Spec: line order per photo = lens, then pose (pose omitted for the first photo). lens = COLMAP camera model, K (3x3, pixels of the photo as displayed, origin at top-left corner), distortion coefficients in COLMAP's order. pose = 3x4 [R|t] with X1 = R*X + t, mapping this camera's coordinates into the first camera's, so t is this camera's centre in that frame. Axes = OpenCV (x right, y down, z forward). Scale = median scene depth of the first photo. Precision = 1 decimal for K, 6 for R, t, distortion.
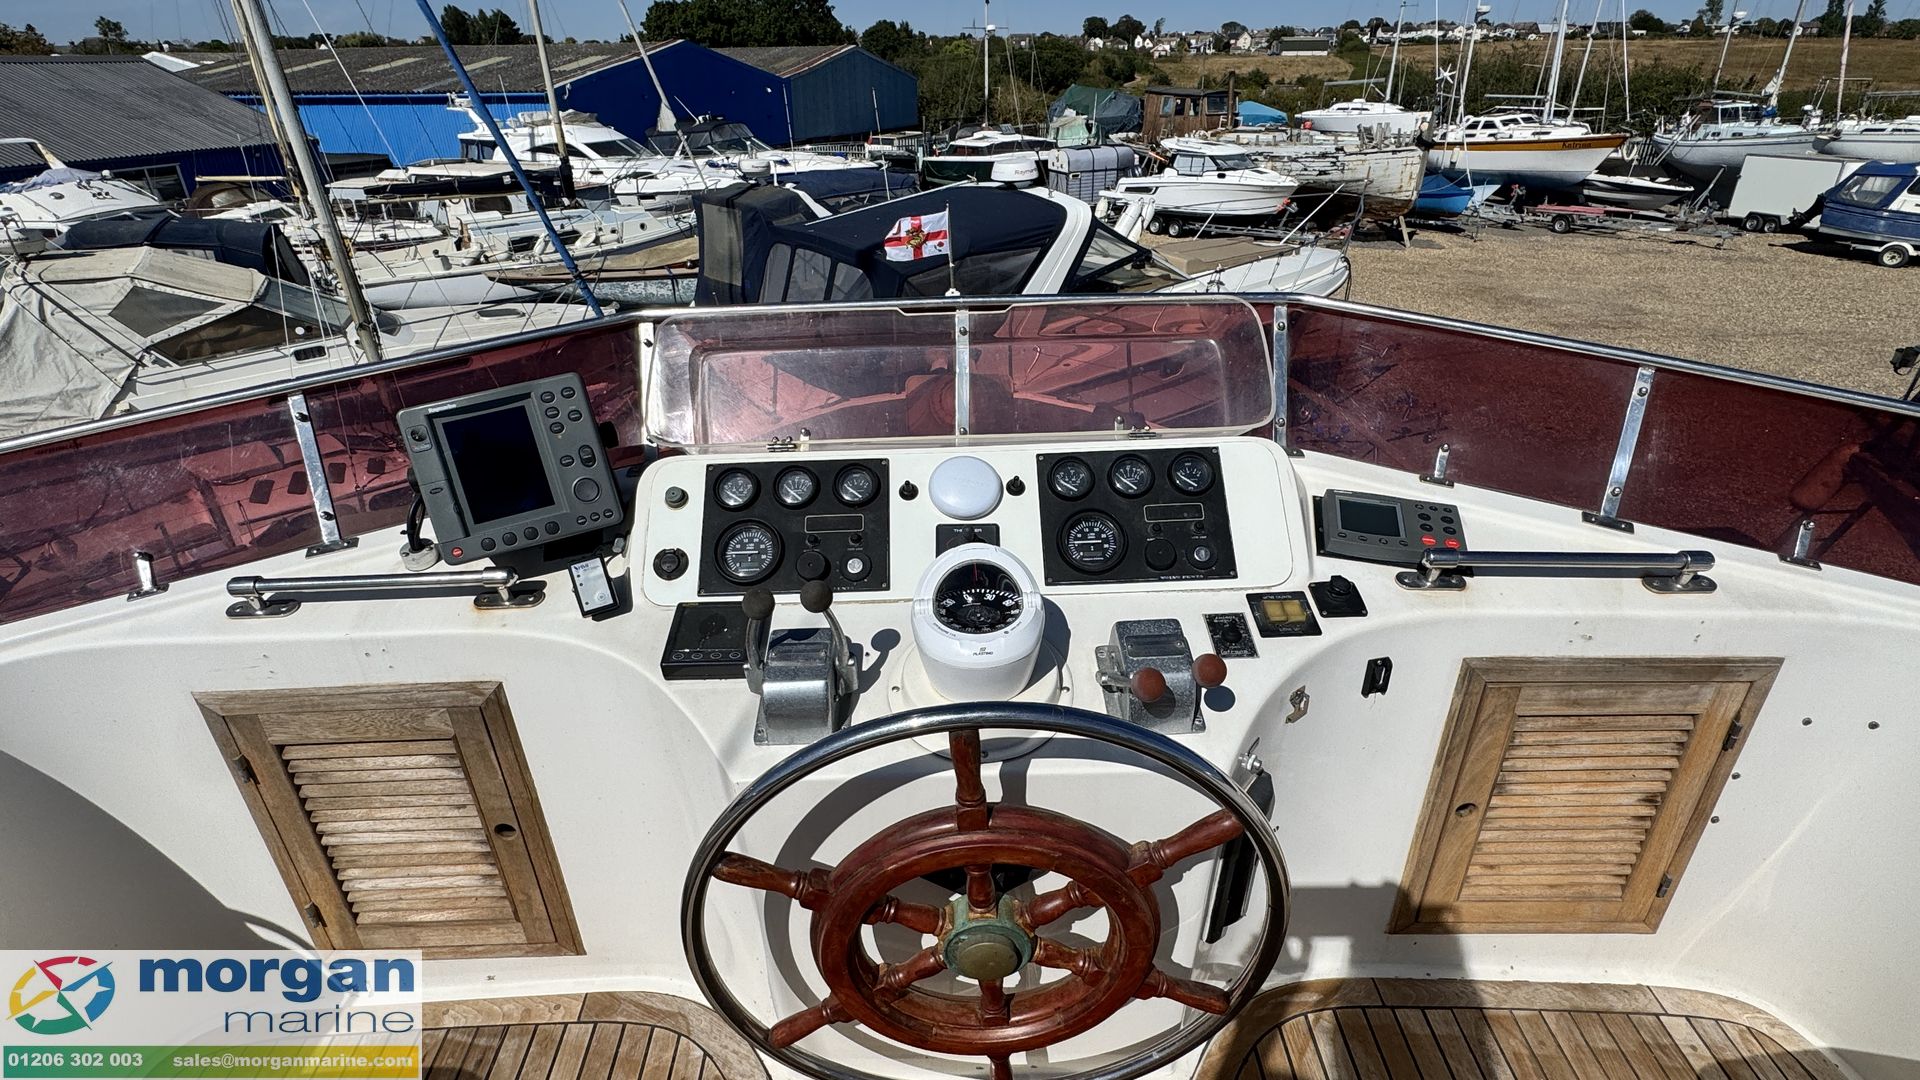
lens RADIAL K [[943.2, 0, 960.0], [0, 943.2, 540.0], [0, 0, 1]] dist [-0.011100, 0.000474]
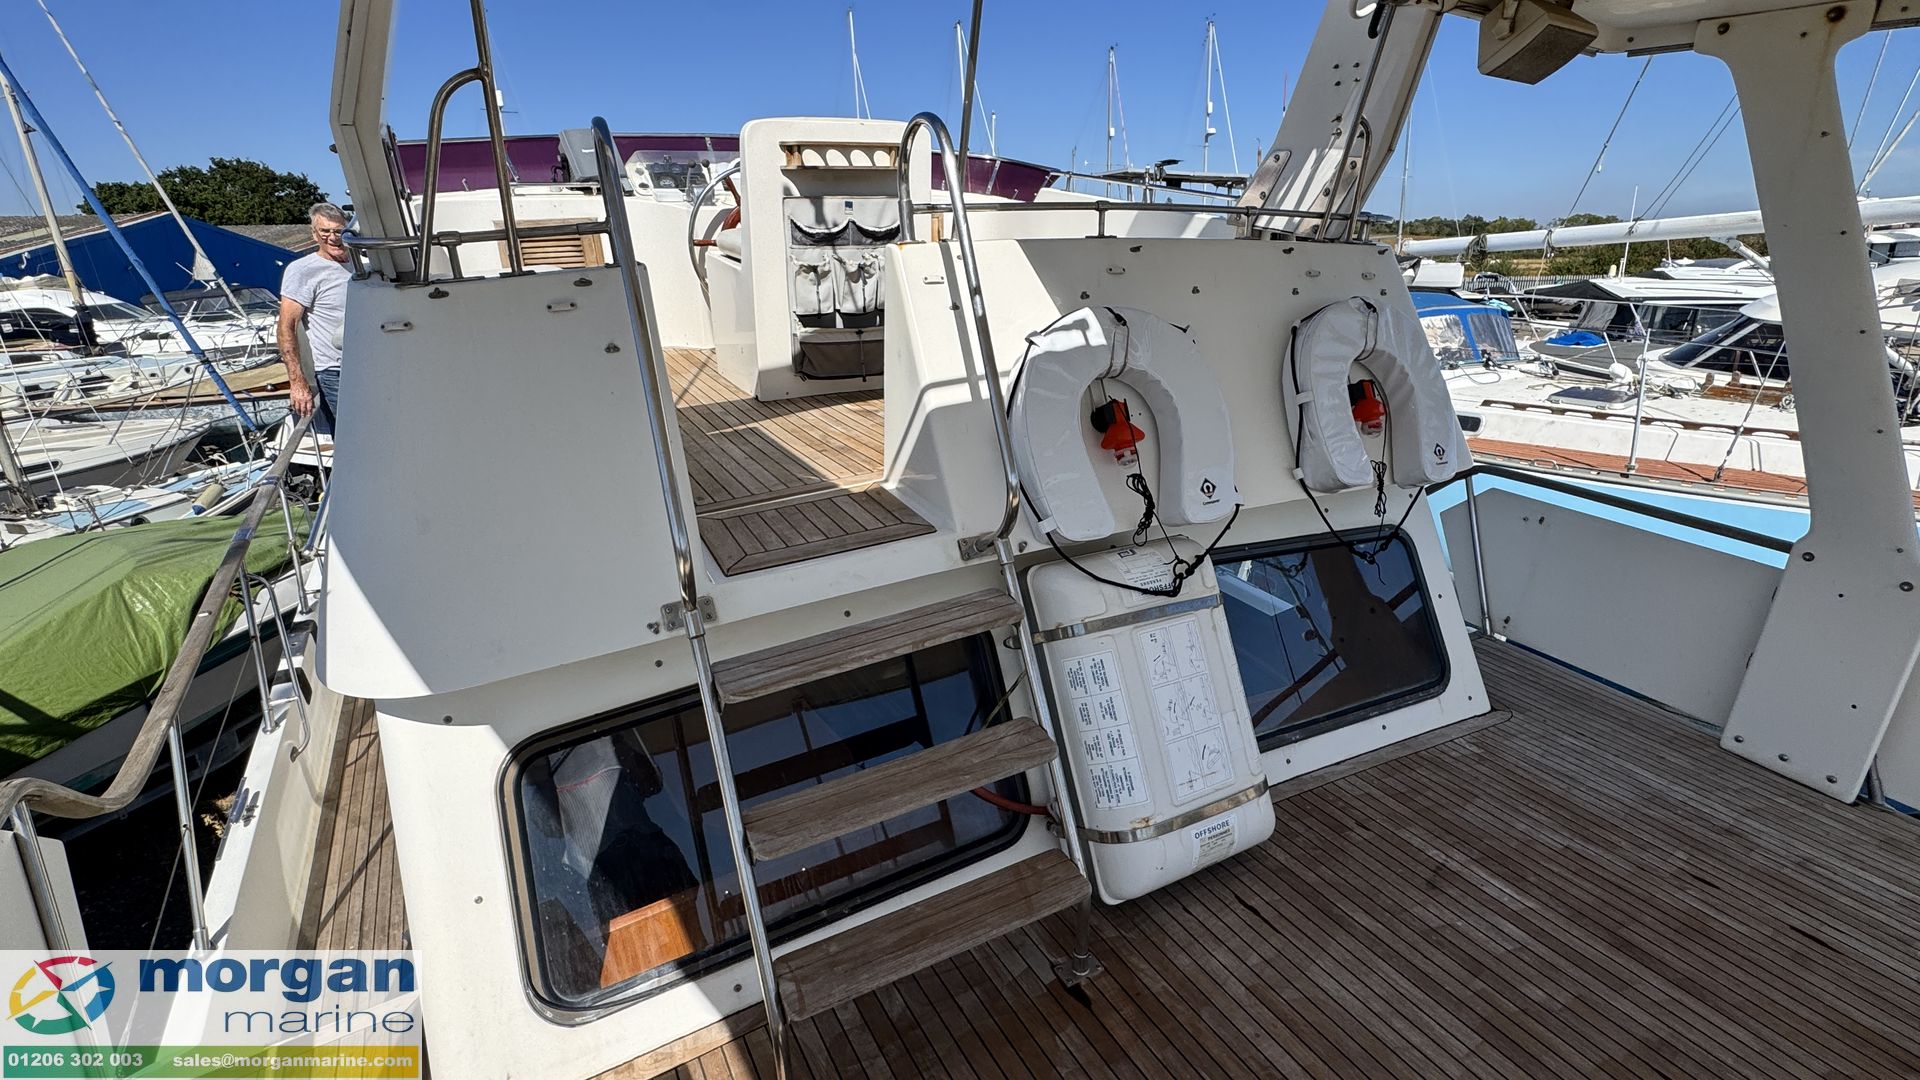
lens RADIAL K [[868.9, 0, 960.0], [0, 868.9, 540.0], [0, 0, 1]] dist [-0.002735, -0.000292]
pose [[0.880382, -0.158186, 0.447107, -0.069375], [0.223514, 0.969865, -0.096976, 0.139247], [-0.418293, 0.185310, 0.889208, -0.154598]]
